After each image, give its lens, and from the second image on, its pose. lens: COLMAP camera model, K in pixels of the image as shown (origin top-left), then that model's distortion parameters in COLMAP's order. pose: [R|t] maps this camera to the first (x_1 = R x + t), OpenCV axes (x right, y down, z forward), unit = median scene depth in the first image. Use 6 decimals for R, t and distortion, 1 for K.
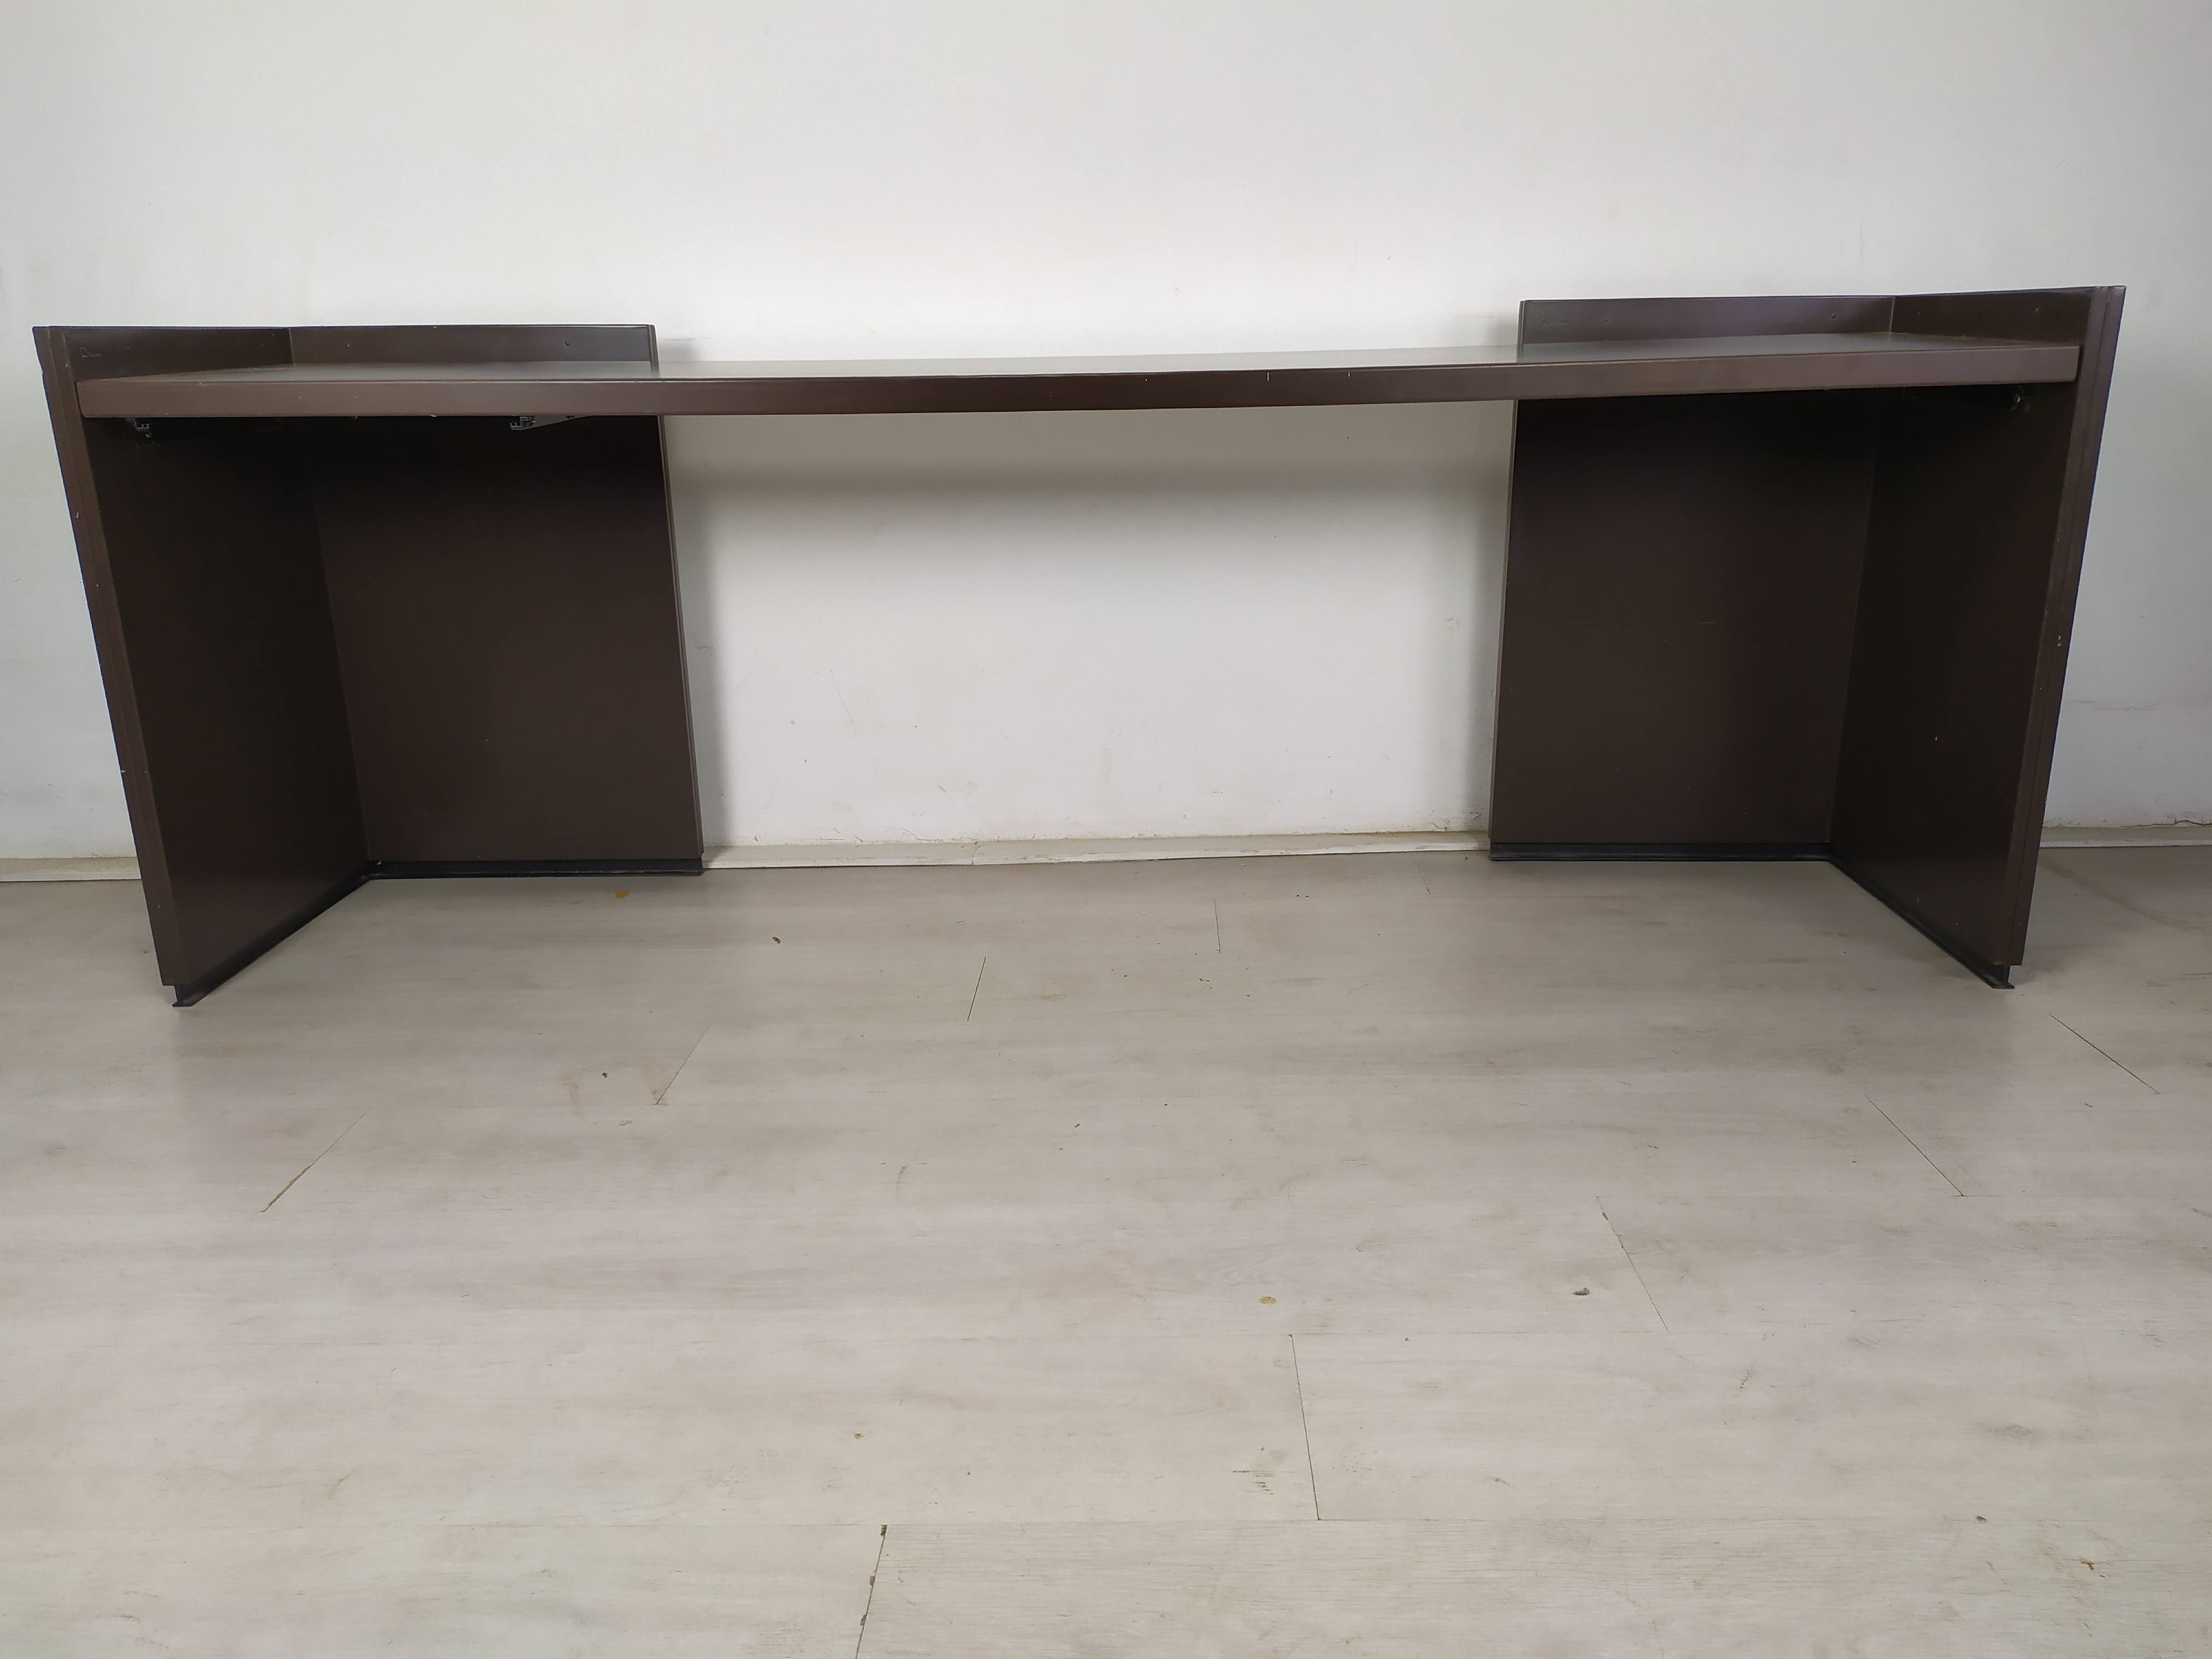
lens RADIAL K [[1653.0, 0, 1116.1], [0, 1653.0, 828.9], [0, 0, 1]] dist [0.053822, -0.041638]
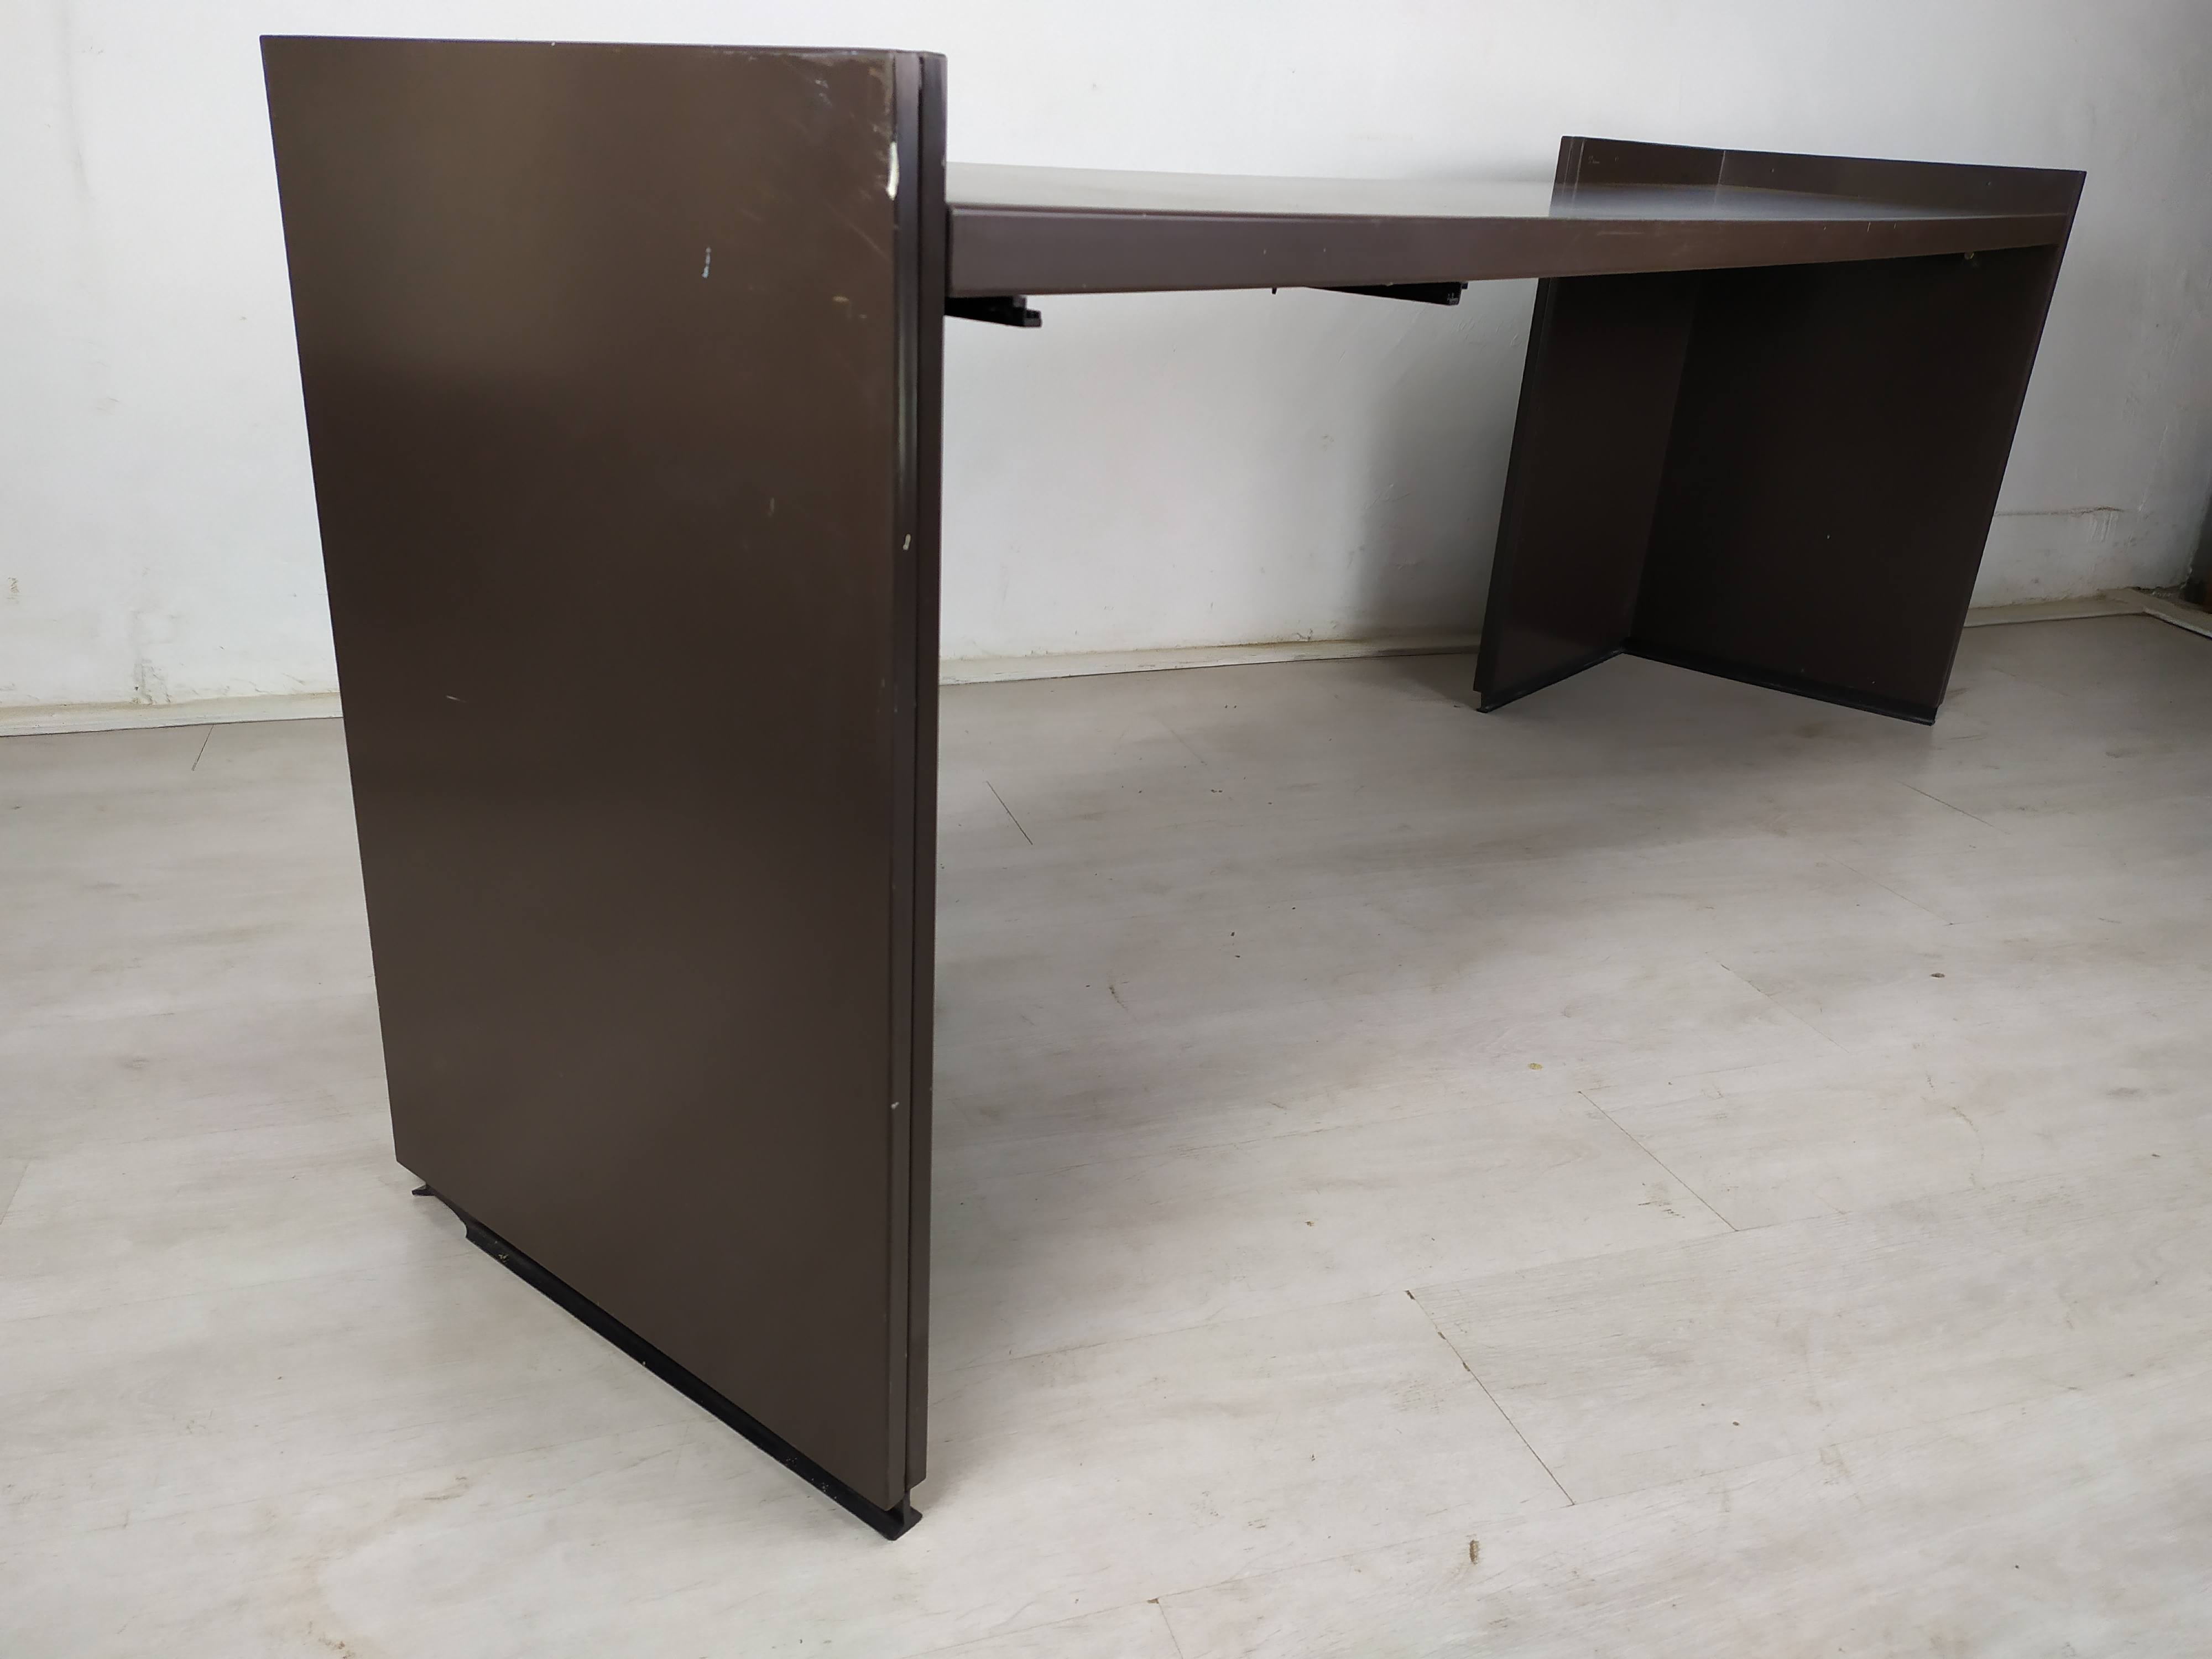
lens RADIAL K [[1684.7, 0, 1106.0], [0, 1684.7, 829.5], [0, 0, 1]] dist [0.053717, -0.005307]
pose [[0.938653, -0.066432, 0.338403, -0.466984], [0.026443, 0.992247, 0.121439, -0.019975], [-0.343847, -0.105040, 0.933132, 0.033580]]
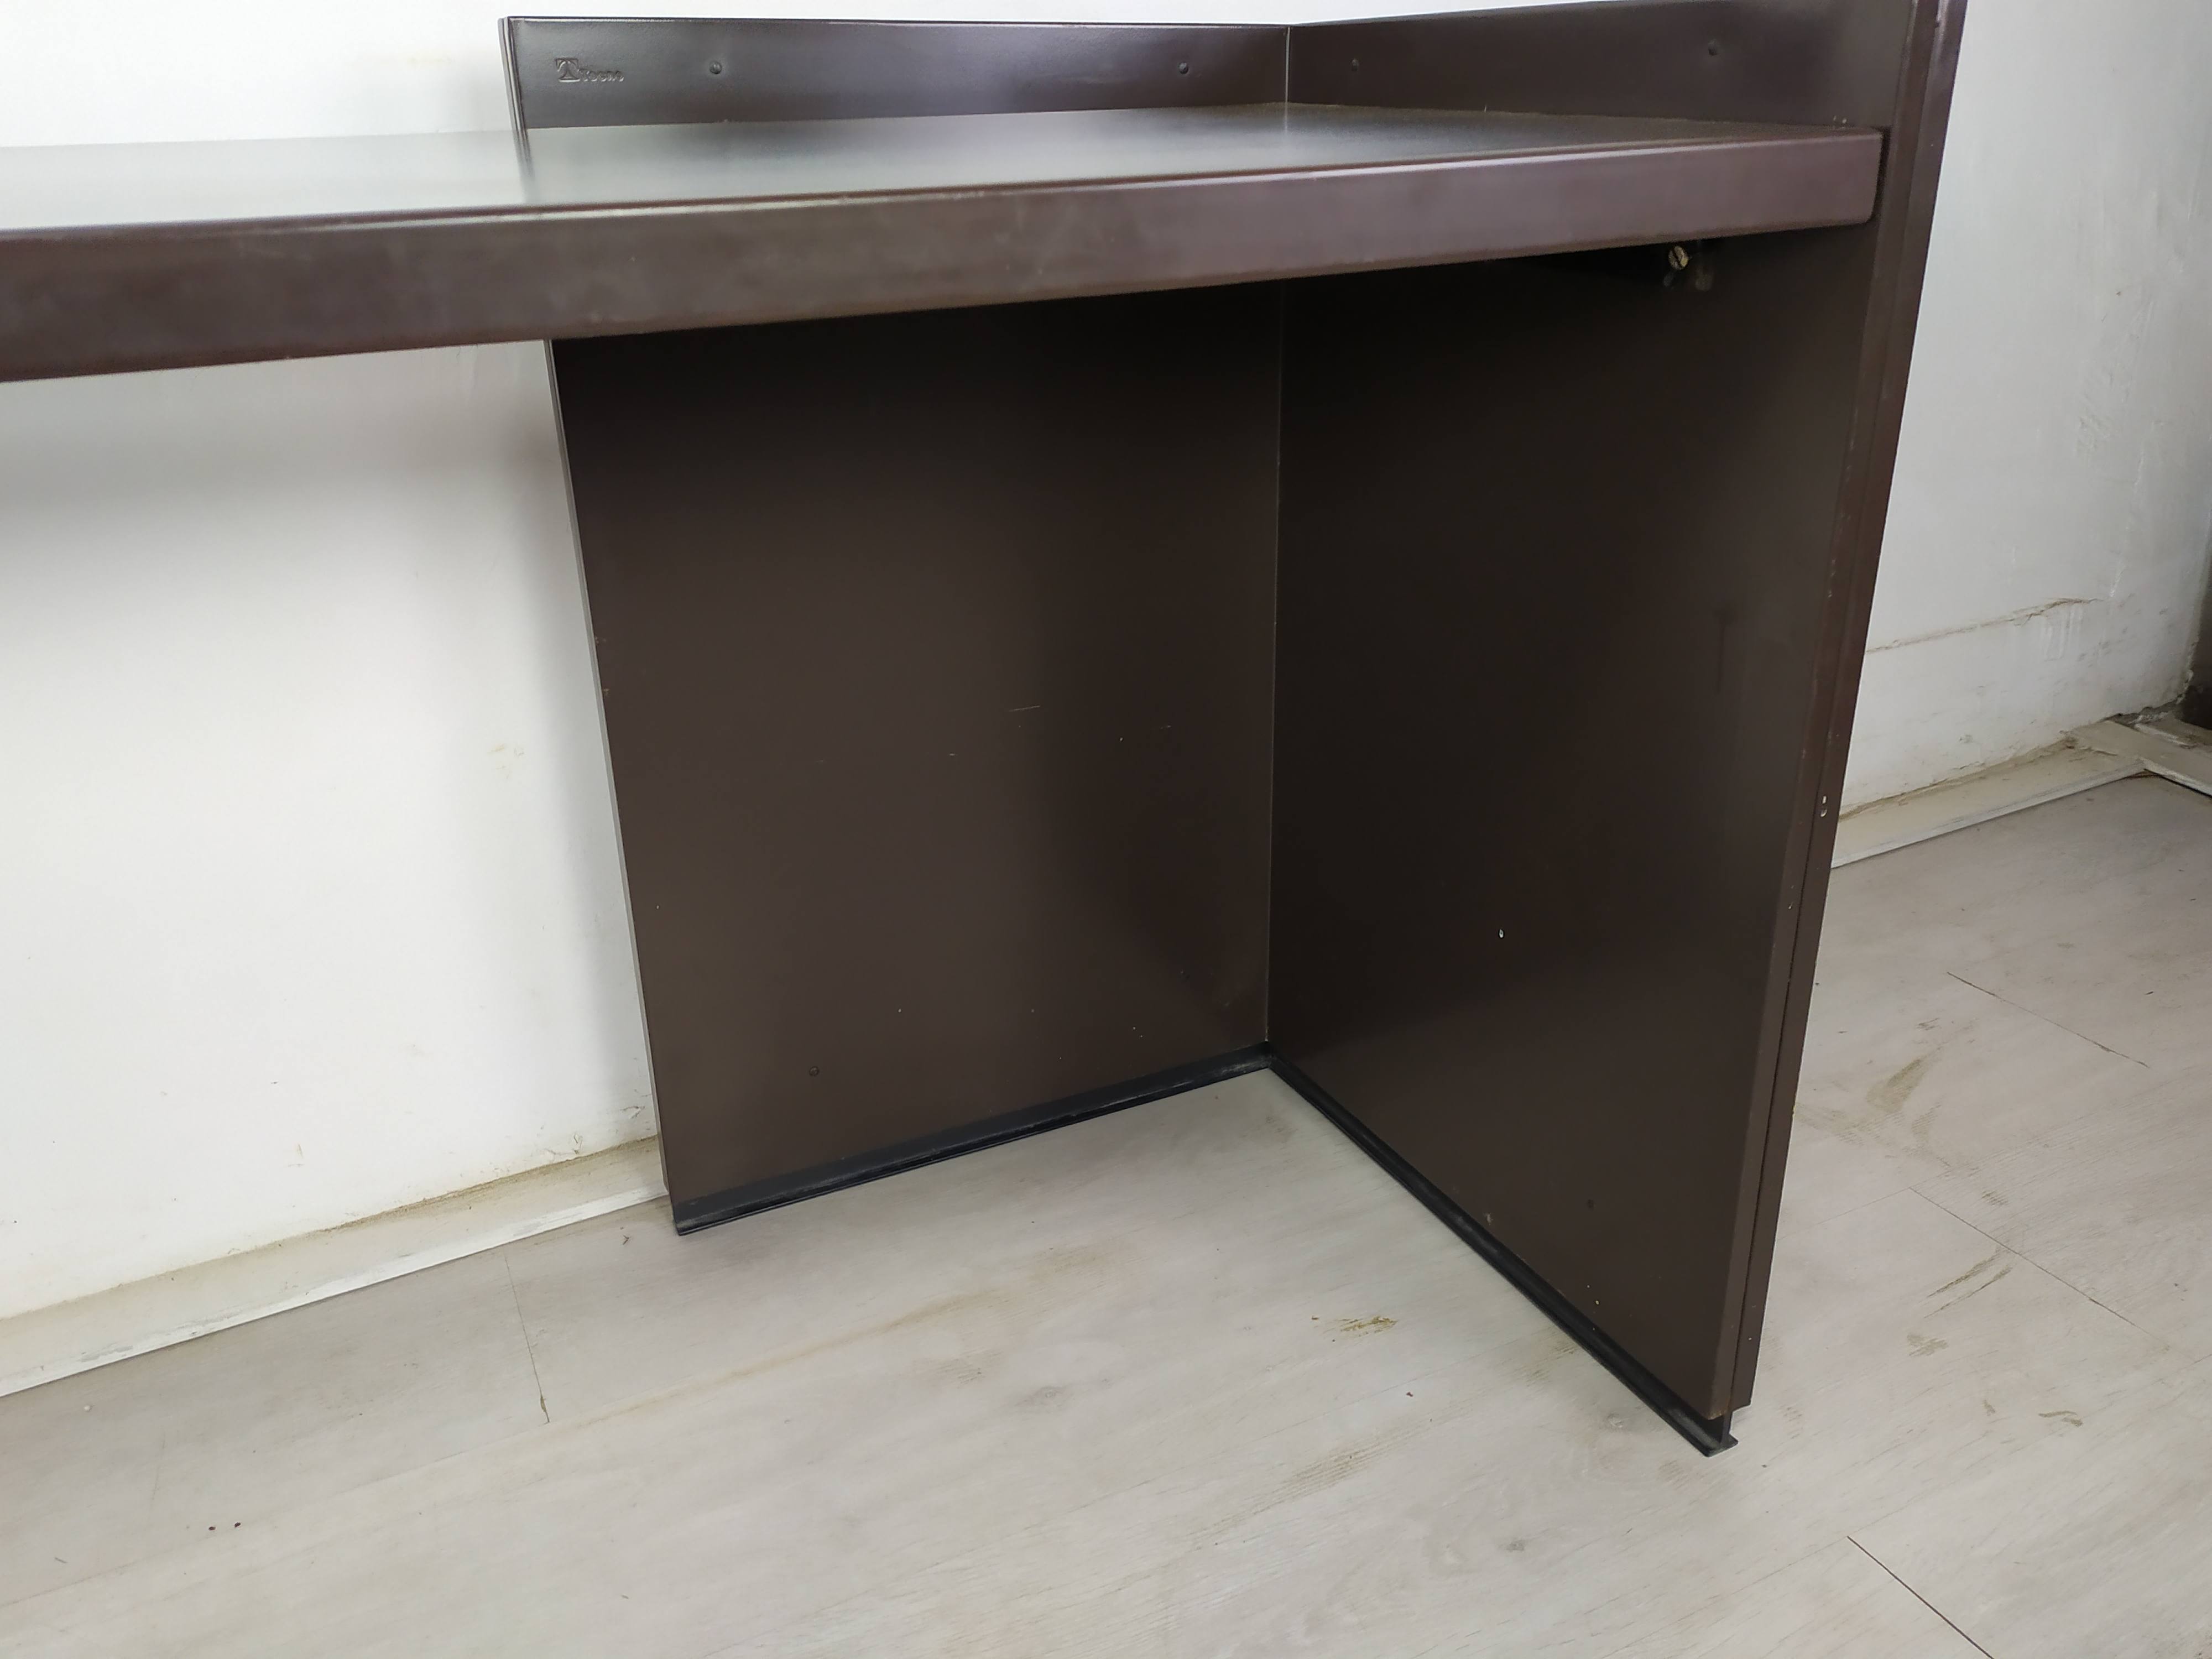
lens RADIAL K [[1706.5, 0, 1112.2], [0, 1706.5, 777.4], [0, 0, 1]] dist [0.051807, -0.001004]
pose [[0.886133, -0.177189, 0.428221, 0.222354], [0.141094, 0.983306, 0.114900, -0.225766], [-0.441431, -0.041397, 0.896340, 0.757208]]
